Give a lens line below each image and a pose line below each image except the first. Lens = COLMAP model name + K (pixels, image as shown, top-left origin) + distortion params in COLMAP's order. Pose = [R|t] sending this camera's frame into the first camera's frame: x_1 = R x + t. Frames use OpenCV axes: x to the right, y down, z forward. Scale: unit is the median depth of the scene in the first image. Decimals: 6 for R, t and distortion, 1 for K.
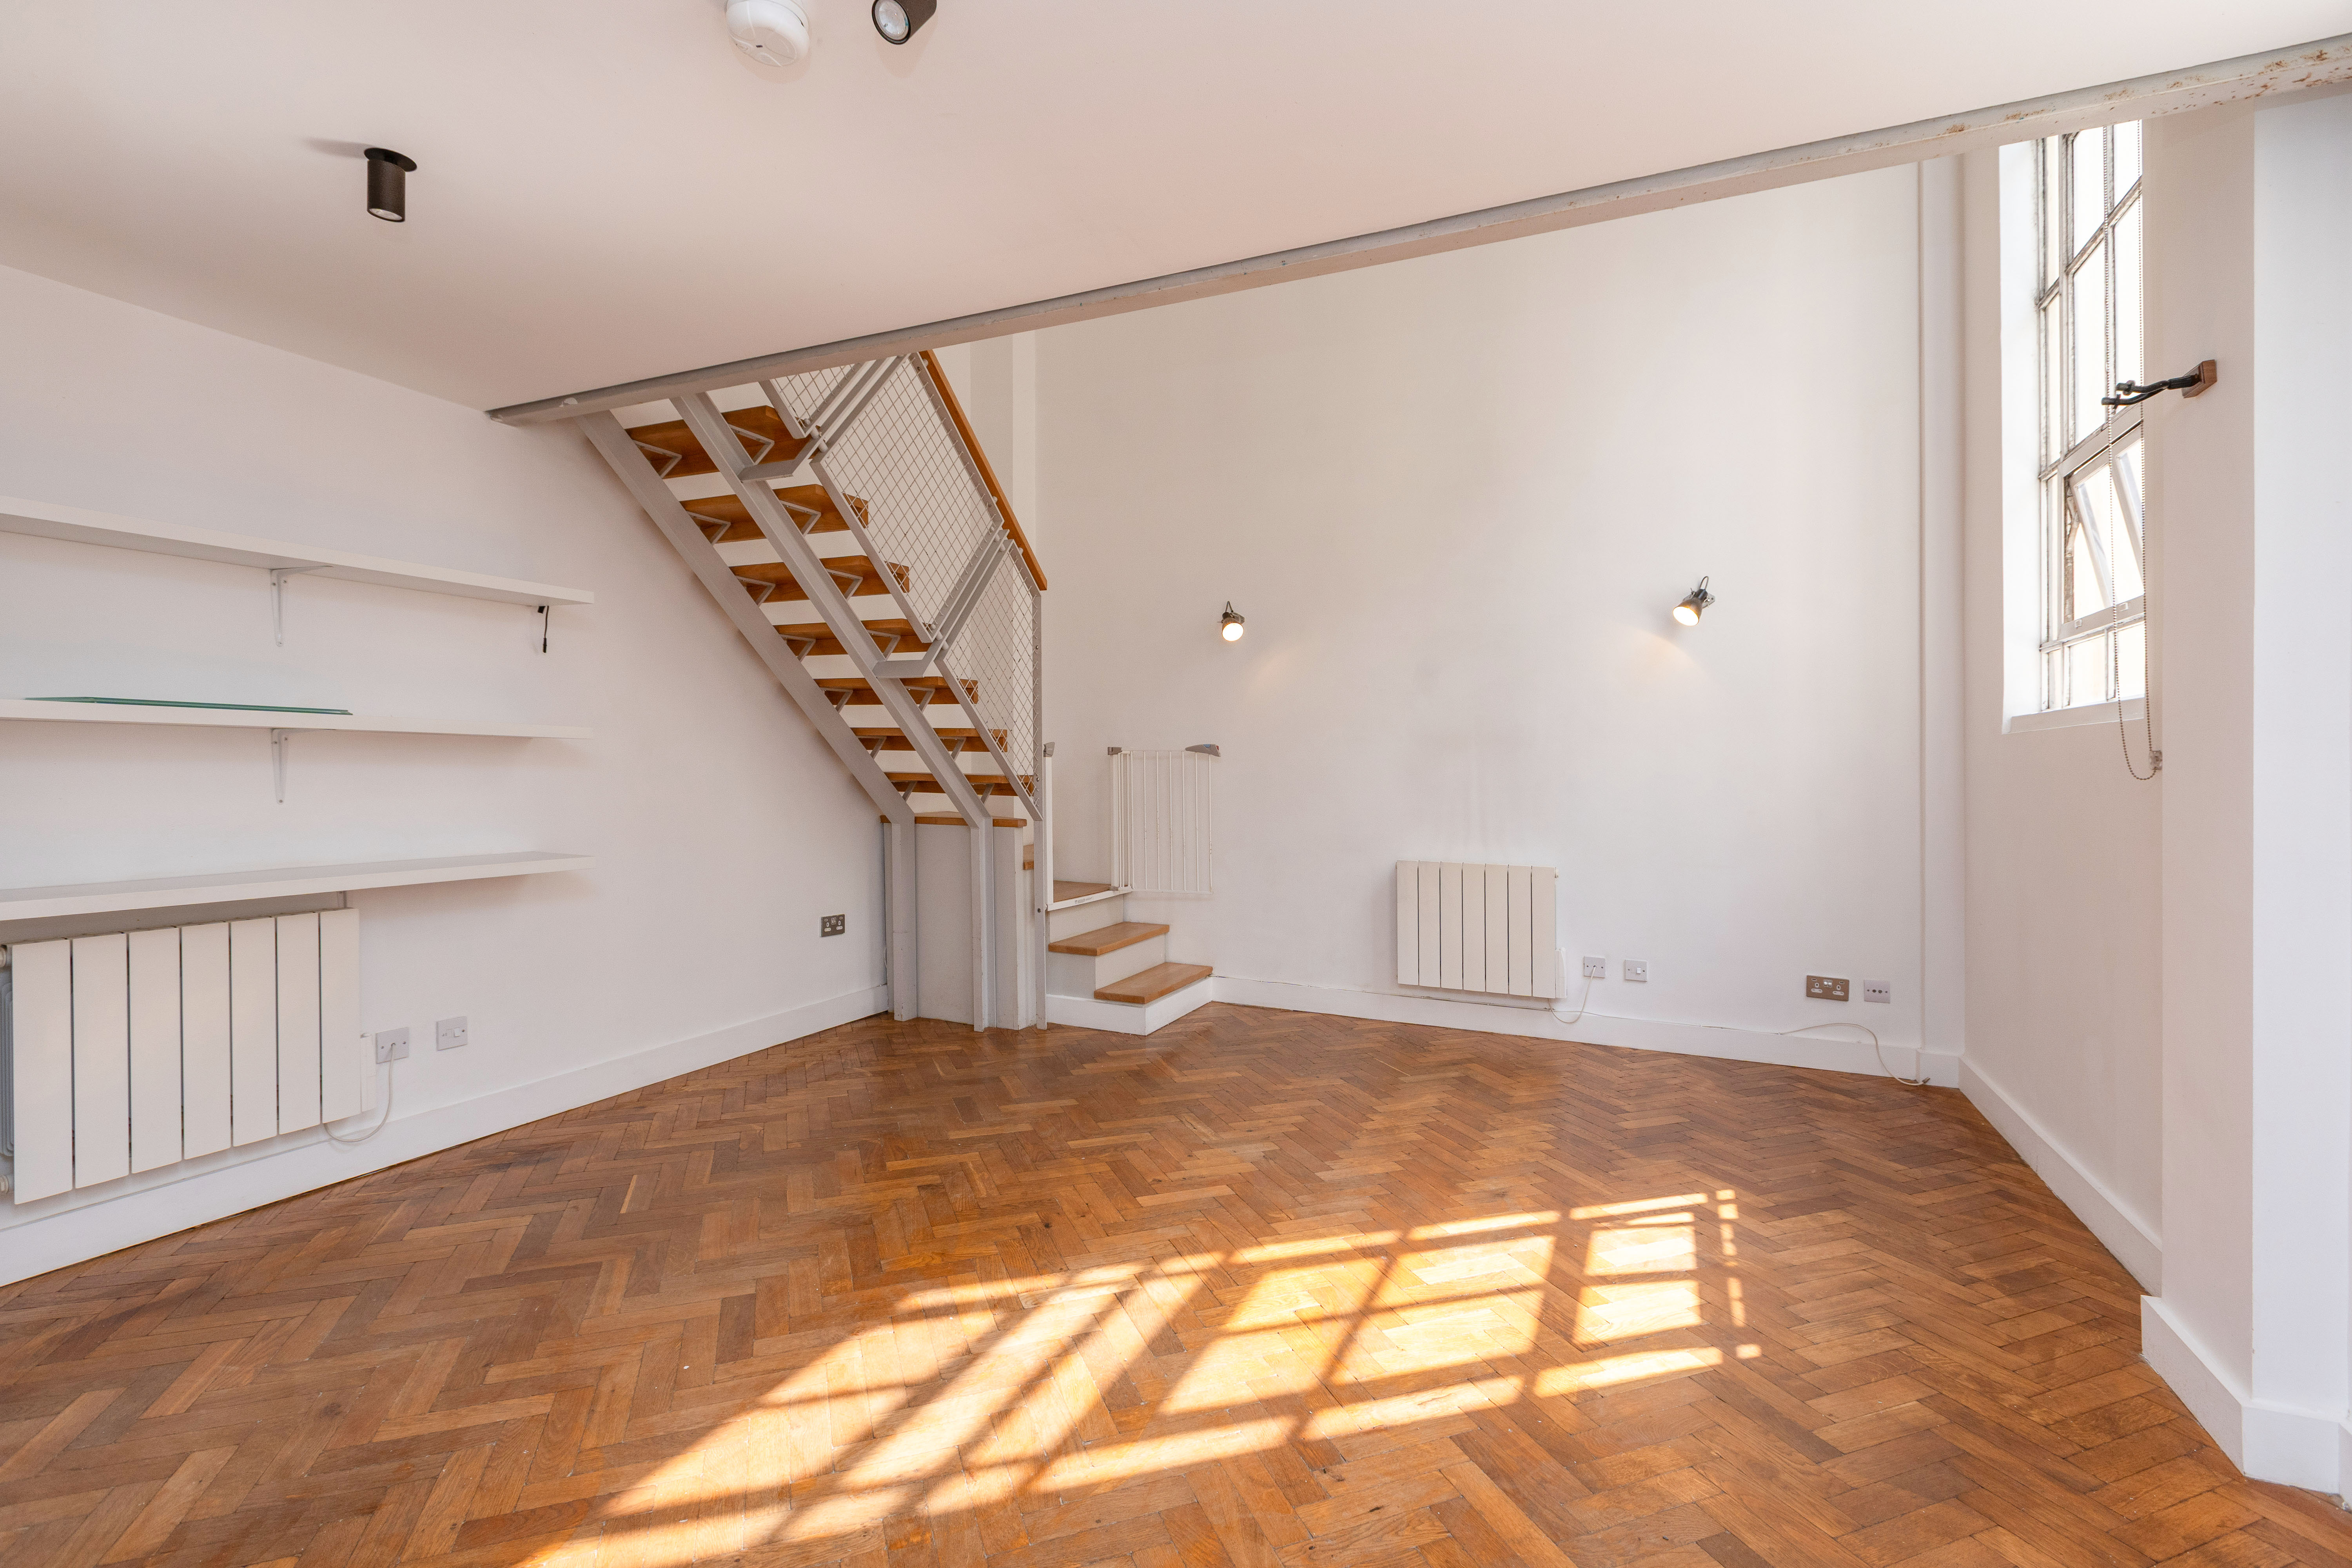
lens RADIAL K [[1076.5, 0, 1172.8], [0, 1076.5, 766.4], [0, 0, 1]] dist [-0.000253, 0.000323]
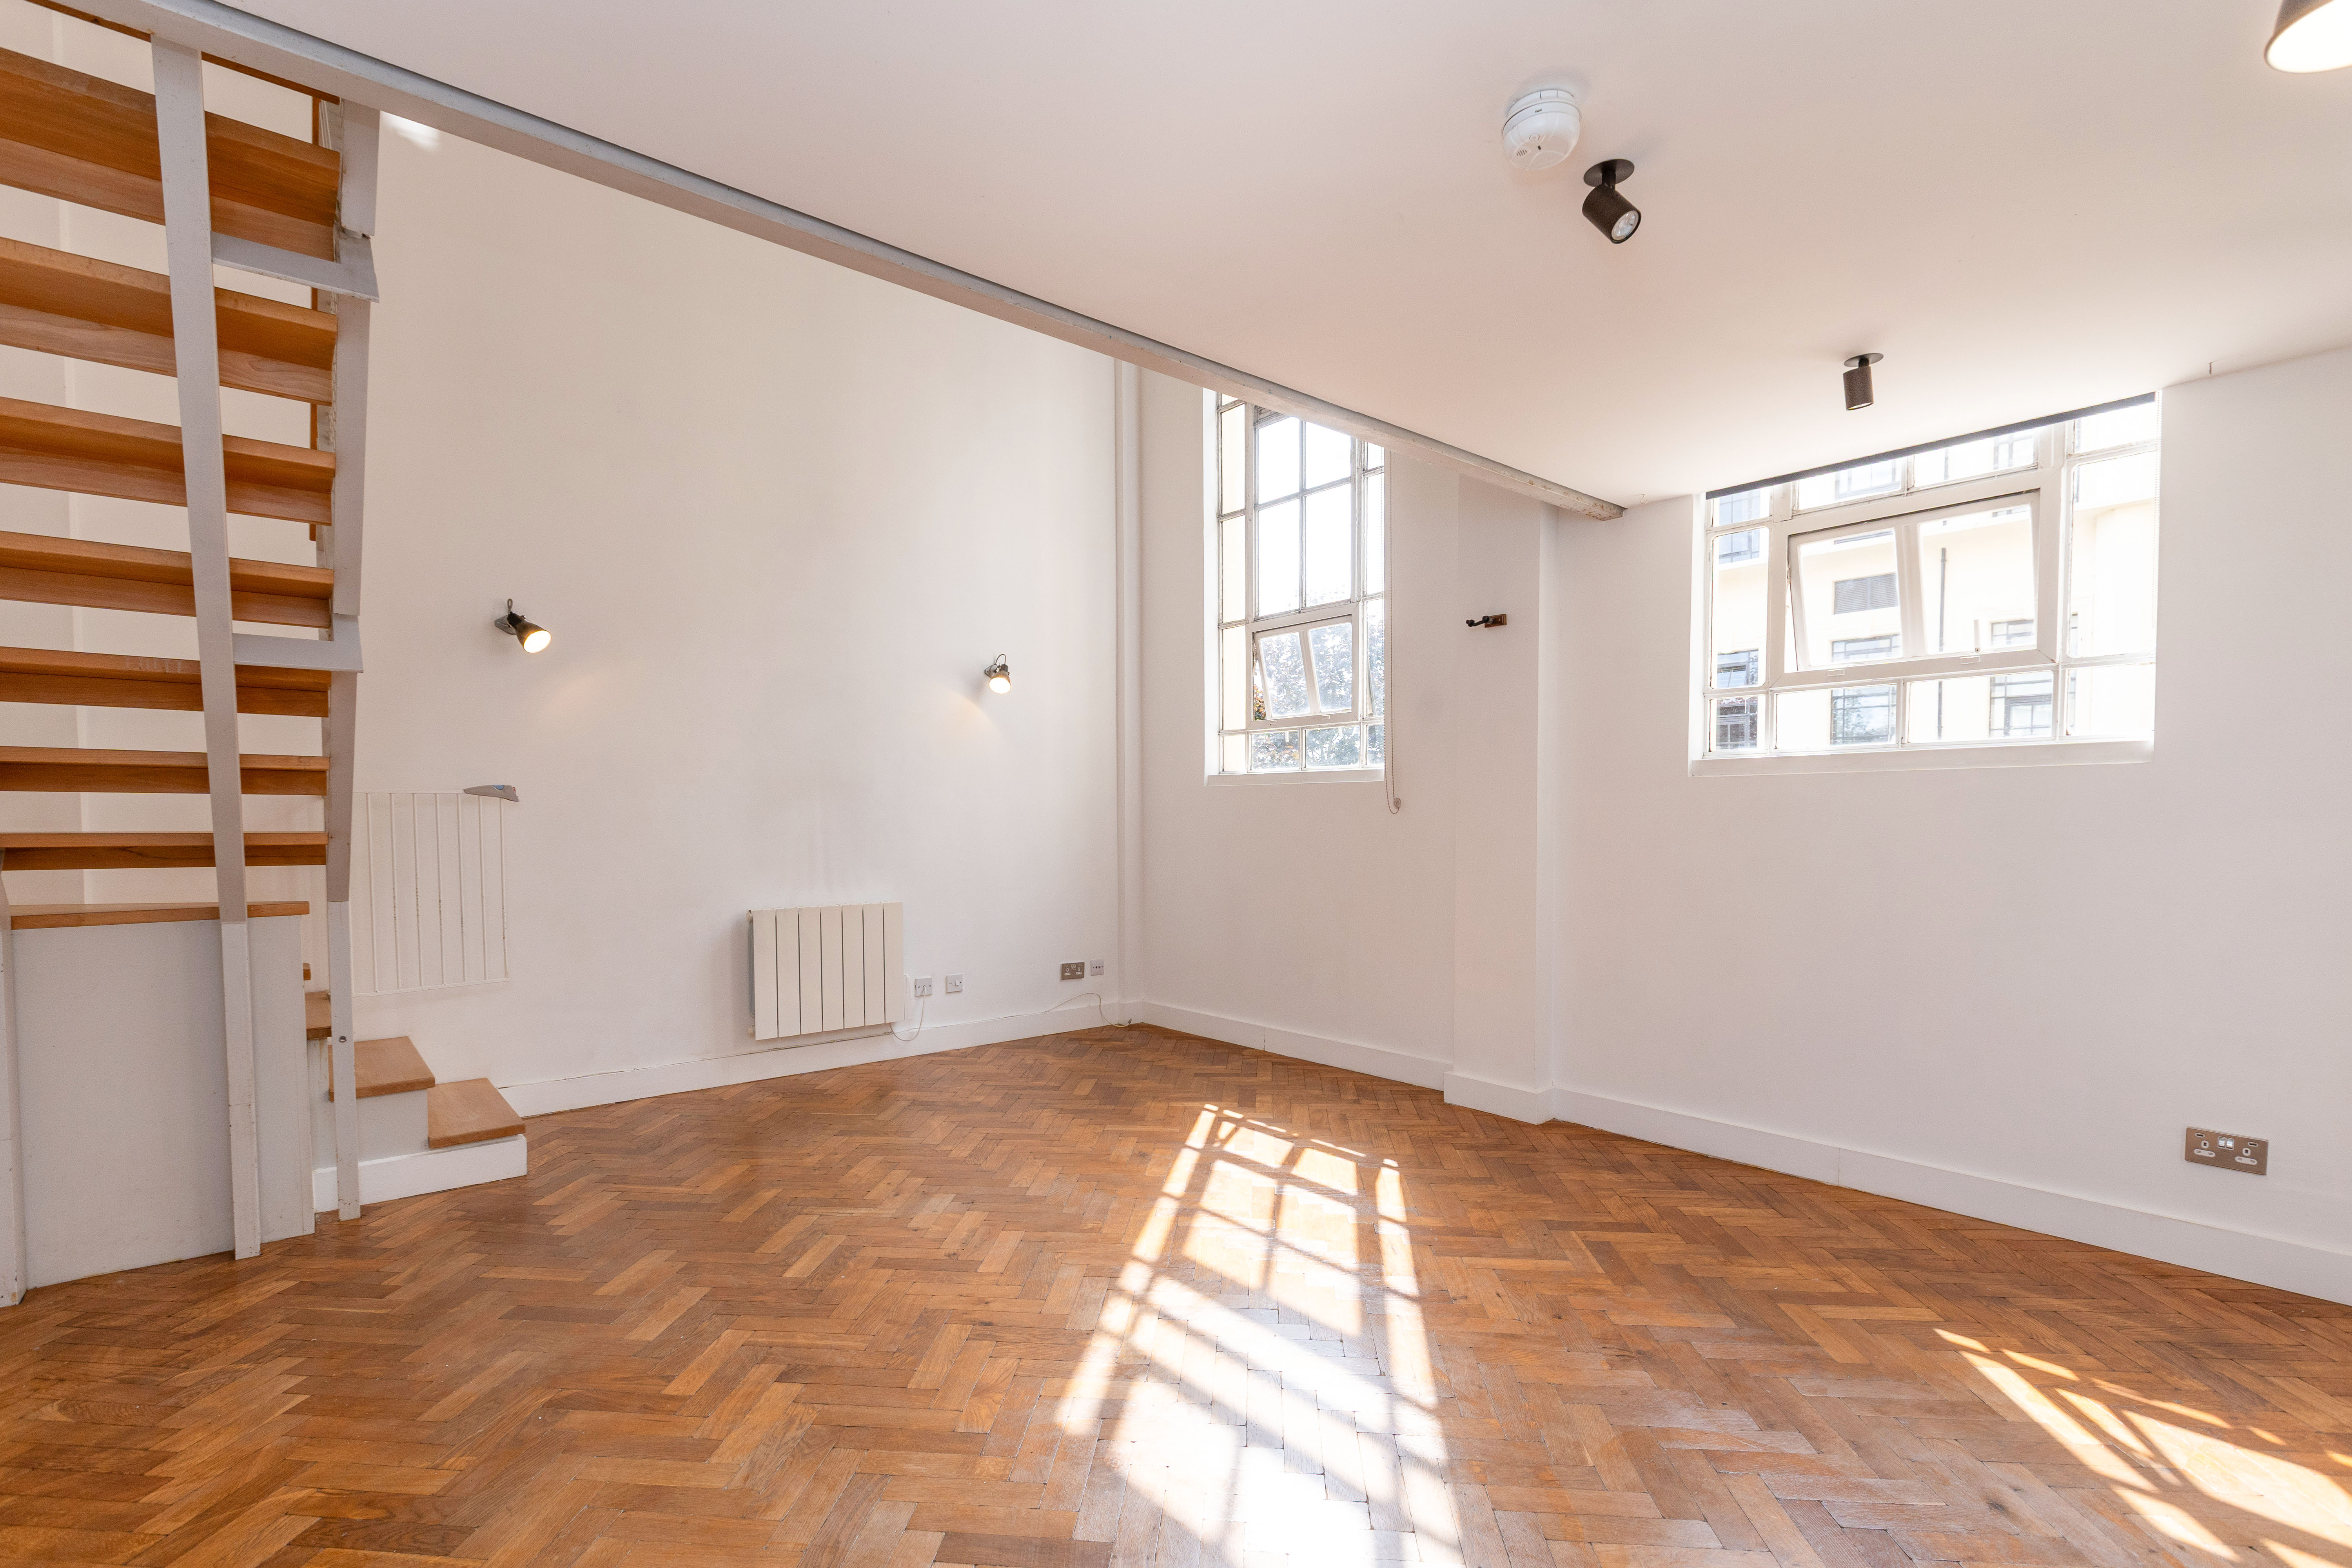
lens RADIAL K [[1059.1, 0, 1174.2], [0, 1059.1, 821.4], [0, 0, 1]] dist [-0.001437, -0.000045]
pose [[0.431429, -0.019243, 0.901942, -0.718689], [0.008582, 0.999815, 0.017226, -0.006450], [-0.902106, 0.000308, 0.431514, 0.406956]]
